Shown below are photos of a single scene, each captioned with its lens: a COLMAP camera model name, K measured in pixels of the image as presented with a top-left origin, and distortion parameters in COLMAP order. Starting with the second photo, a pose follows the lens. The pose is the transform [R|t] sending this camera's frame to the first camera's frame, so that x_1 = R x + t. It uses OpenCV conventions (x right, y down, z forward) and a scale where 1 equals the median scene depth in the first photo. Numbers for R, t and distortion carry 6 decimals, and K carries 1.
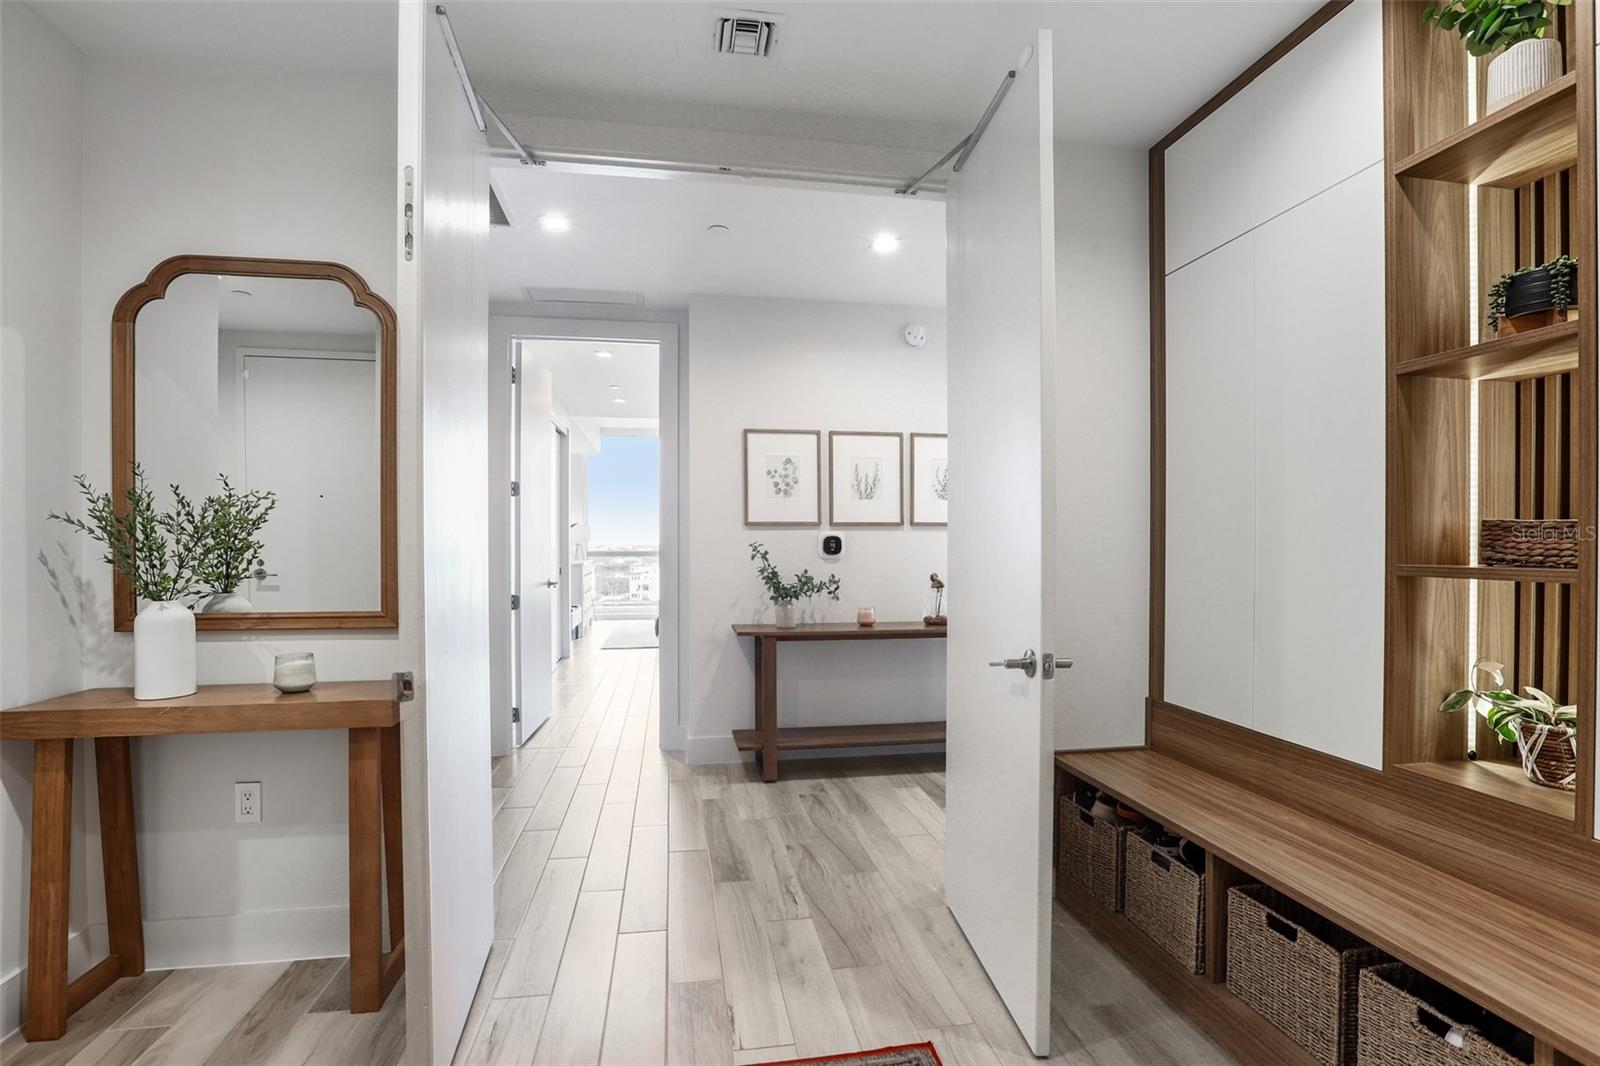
lens RADIAL K [[732.4, 0, 795.0], [0, 732.4, 542.1], [0, 0, 1]] dist [-0.029233, 0.001256]
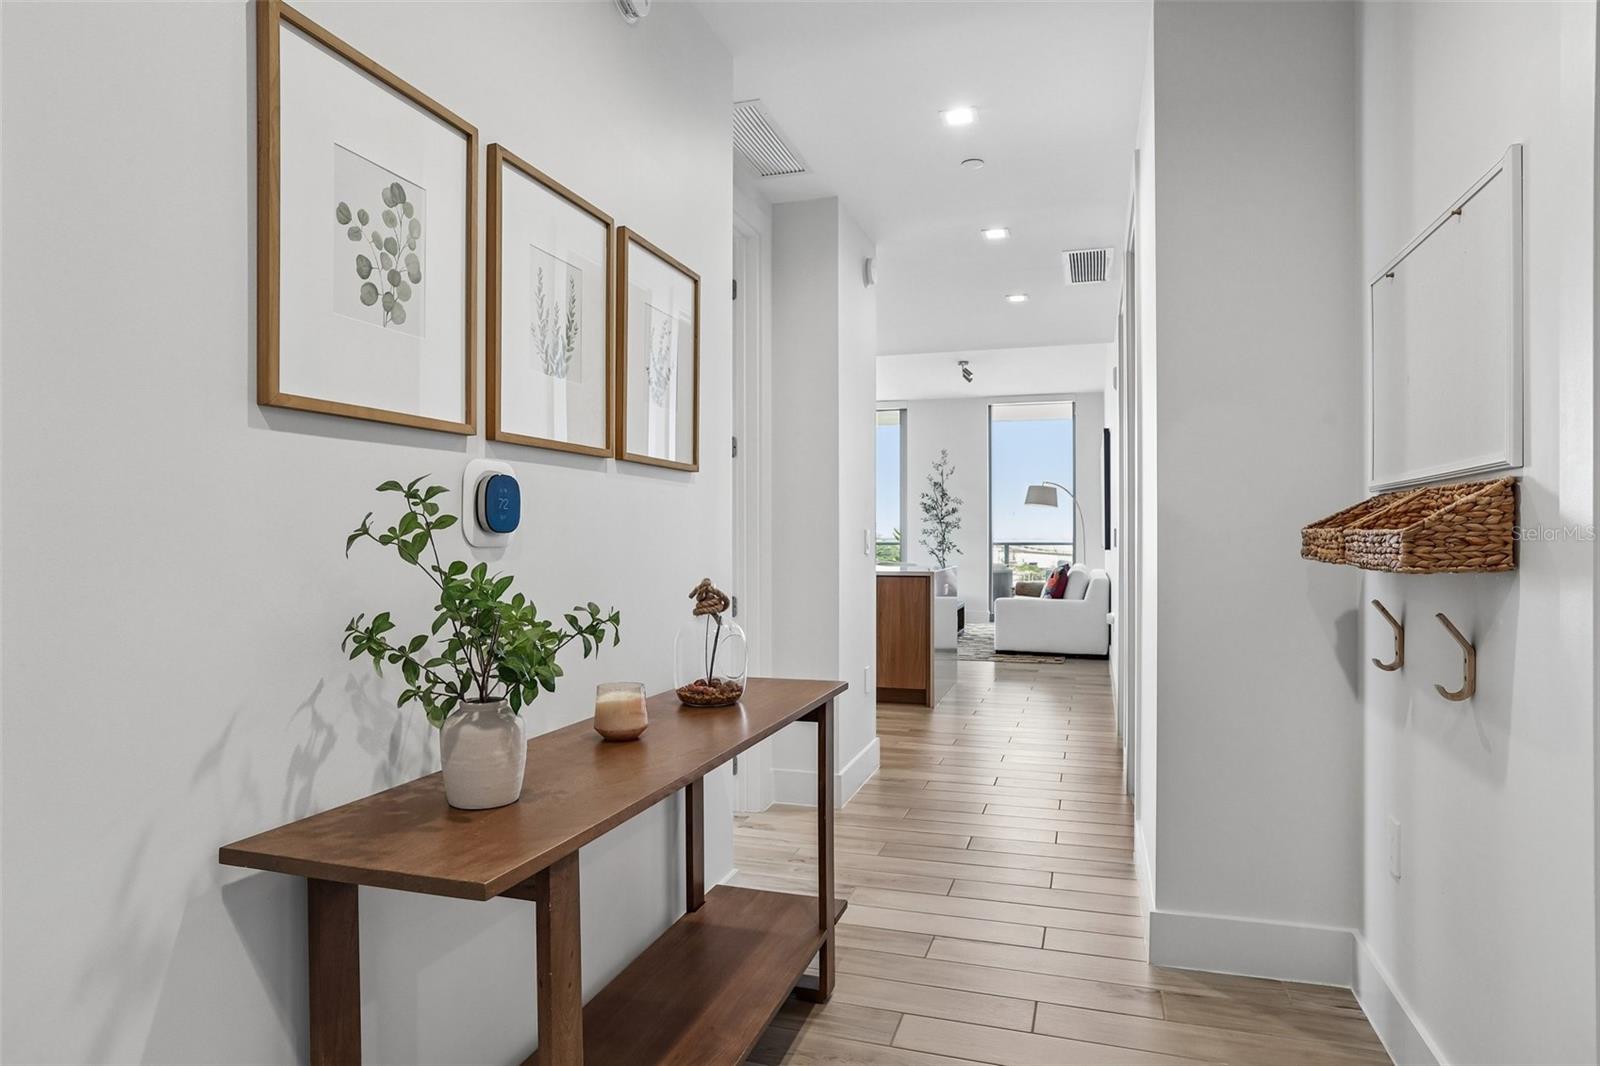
lens RADIAL K [[934.6, 0, 800.0], [0, 934.6, 533.0], [0, 0, 1]] dist [-0.000438, 0.000000]
pose [[0.457920, 0.000156, 0.888994, -0.253331], [0.004675, 0.999986, -0.002584, 0.018844], [-0.888981, 0.005339, 0.457912, 0.704326]]
